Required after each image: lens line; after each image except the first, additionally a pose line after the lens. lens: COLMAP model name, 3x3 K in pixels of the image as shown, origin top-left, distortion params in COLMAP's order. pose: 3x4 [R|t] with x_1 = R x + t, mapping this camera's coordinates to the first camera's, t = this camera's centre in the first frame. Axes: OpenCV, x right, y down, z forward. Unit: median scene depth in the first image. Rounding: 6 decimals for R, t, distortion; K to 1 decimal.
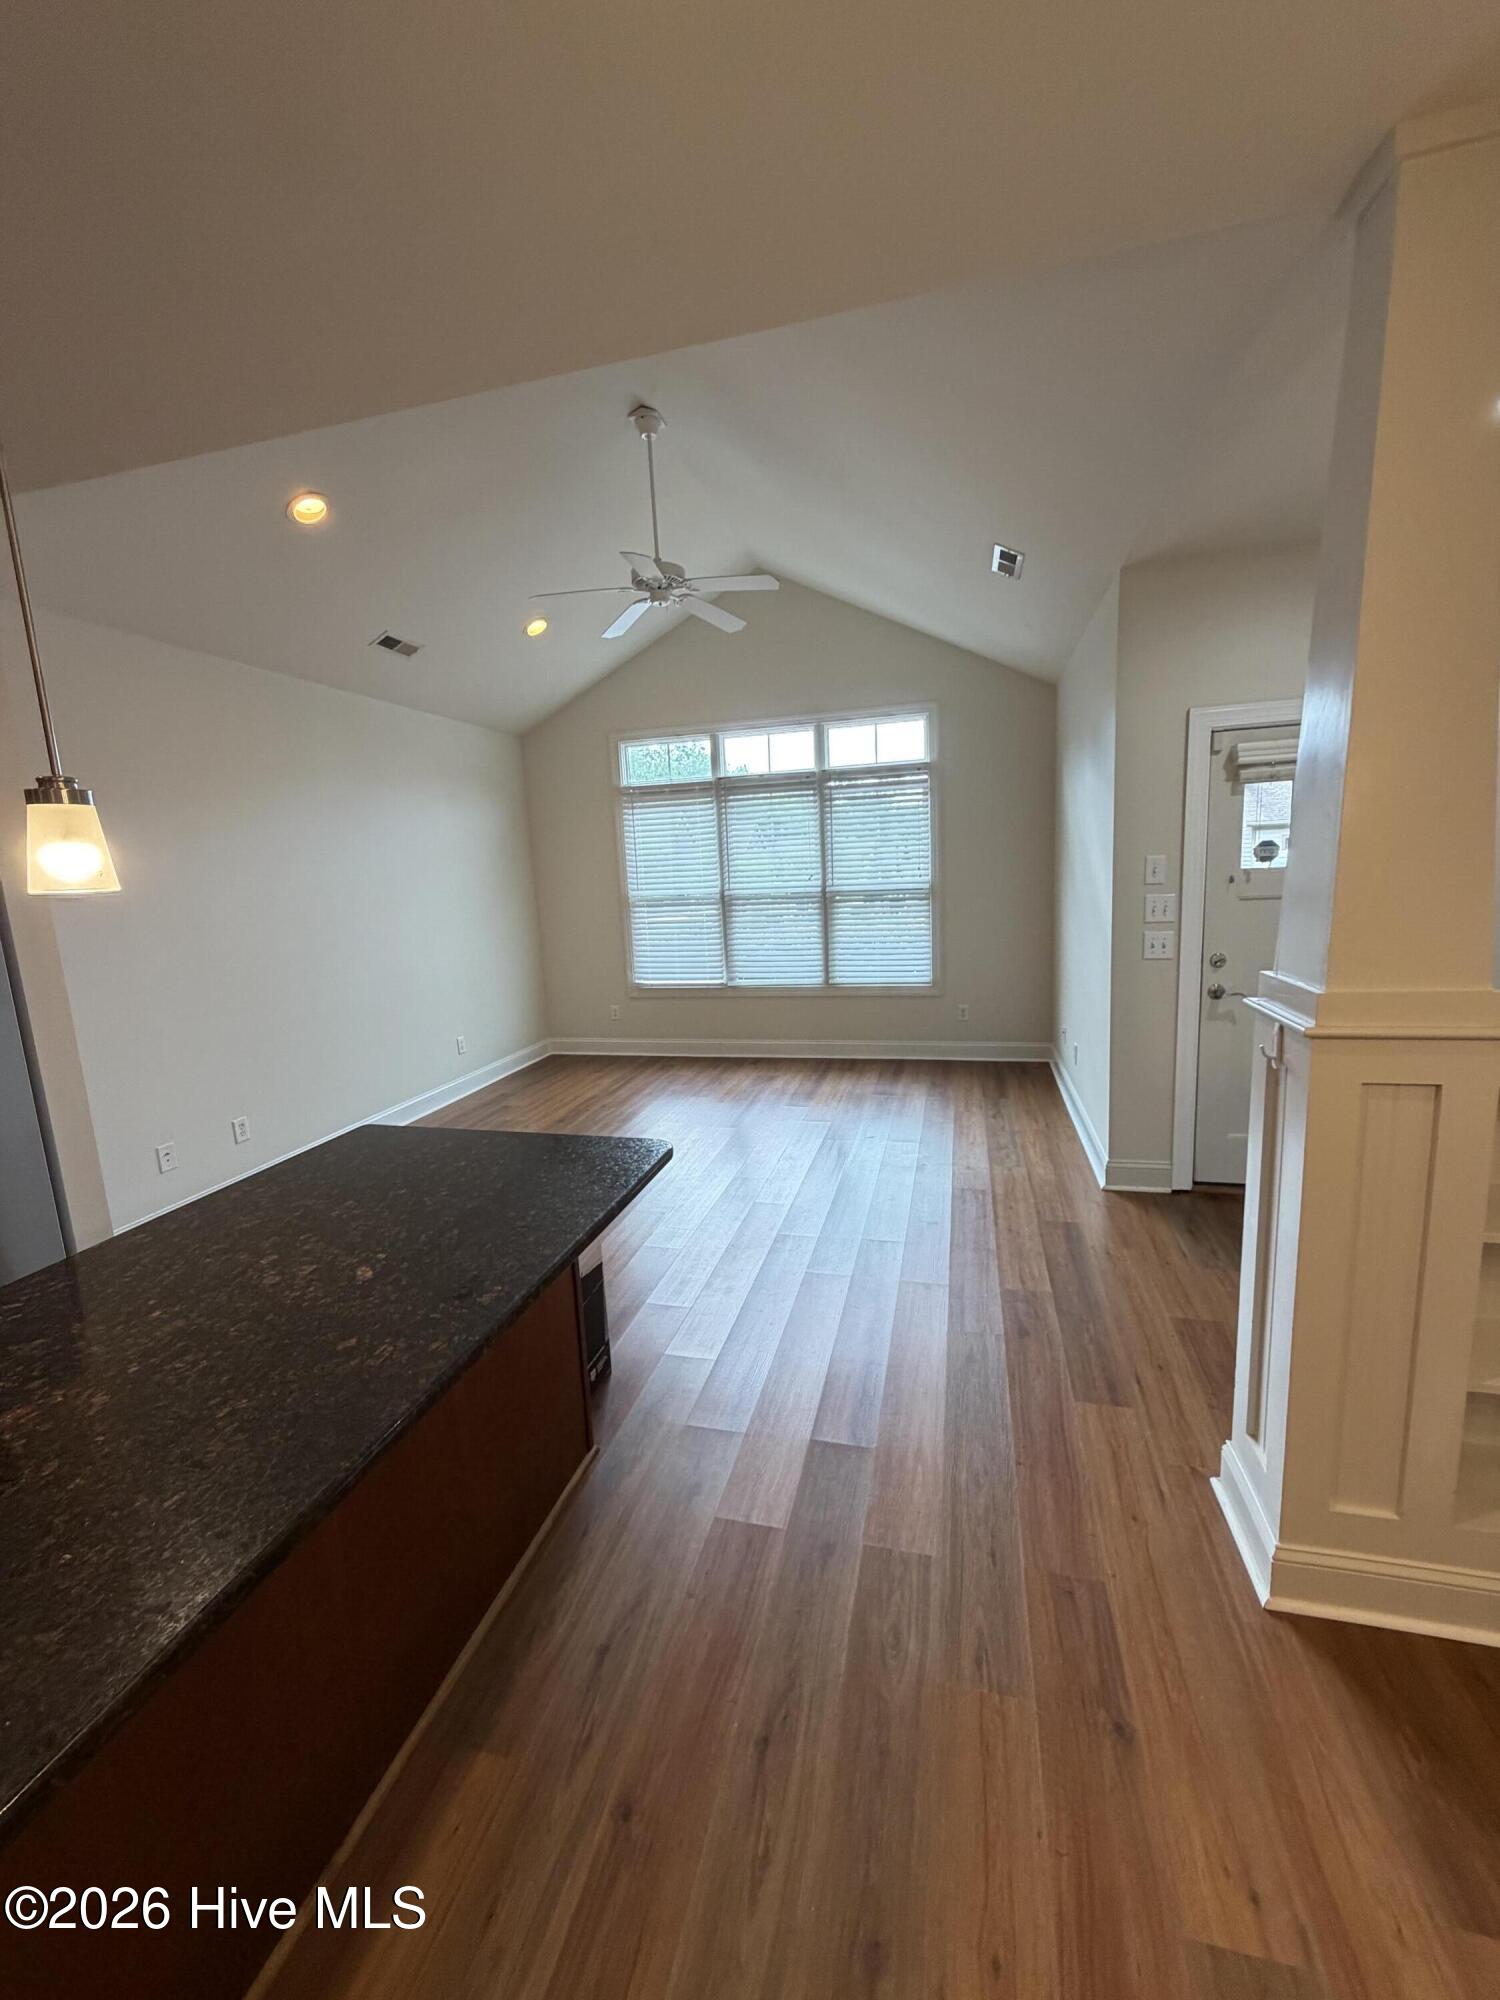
lens RADIAL K [[816.2, 0, 750.0], [0, 816.2, 1000.0], [0, 0, 1]] dist [-0.002824, -0.000036]
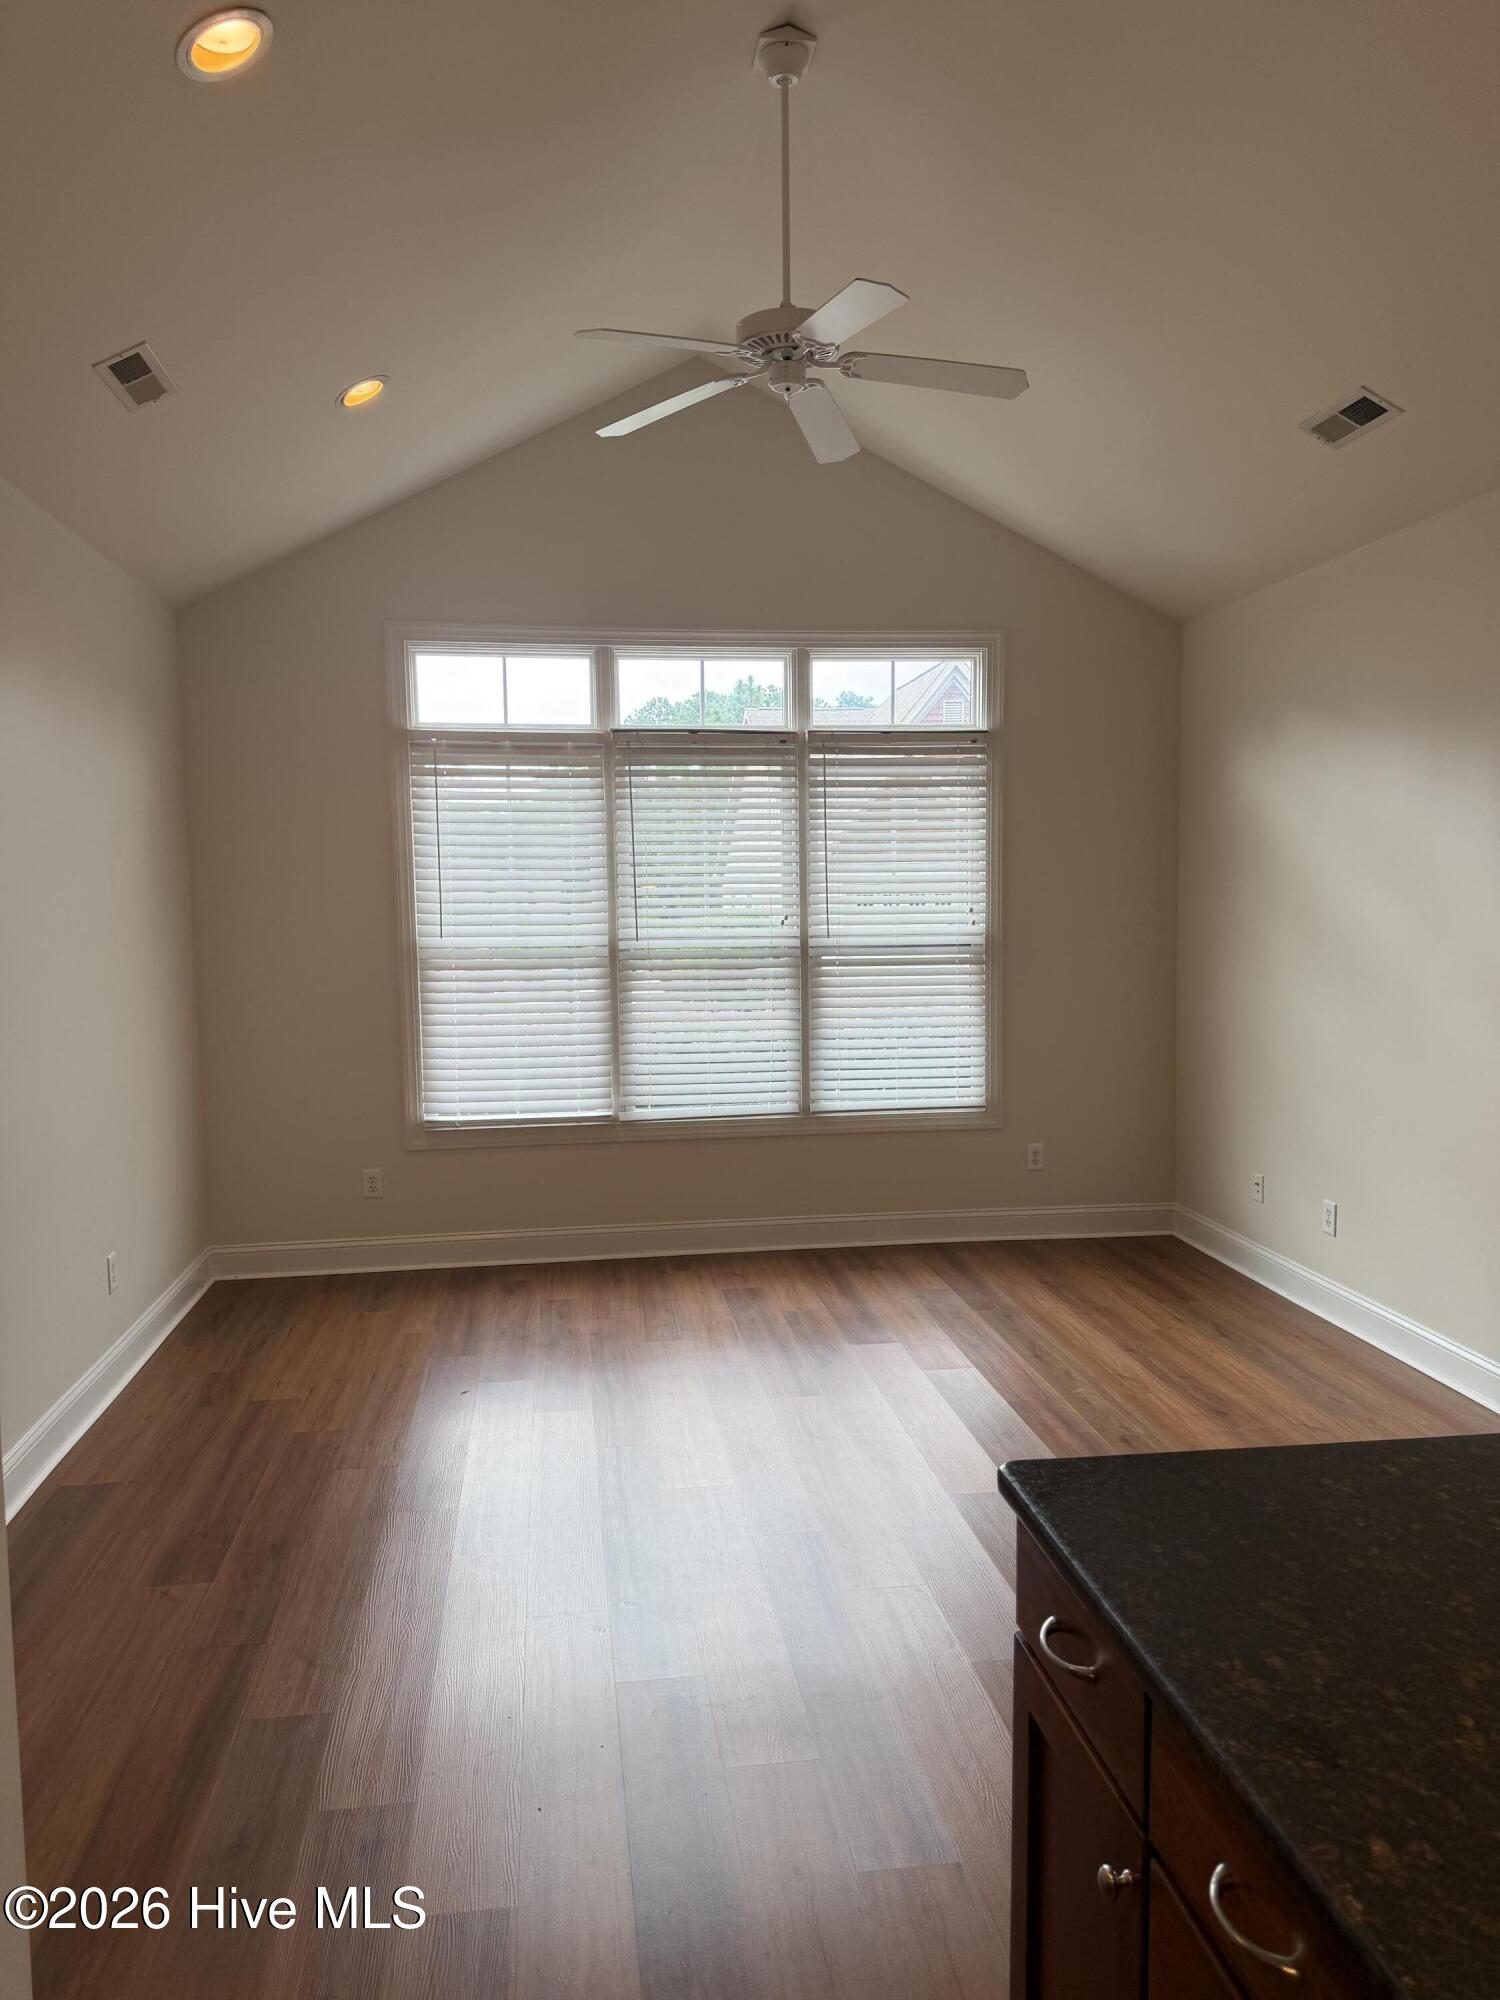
lens RADIAL K [[1421.9, 0, 750.0], [0, 1421.9, 1000.0], [0, 0, 1]] dist [0.110851, -0.128317]
pose [[0.923302, 0.005926, 0.384028, -0.316896], [0.031987, 0.995221, -0.092264, -0.007862], [-0.382739, 0.097471, 0.918700, 0.126199]]
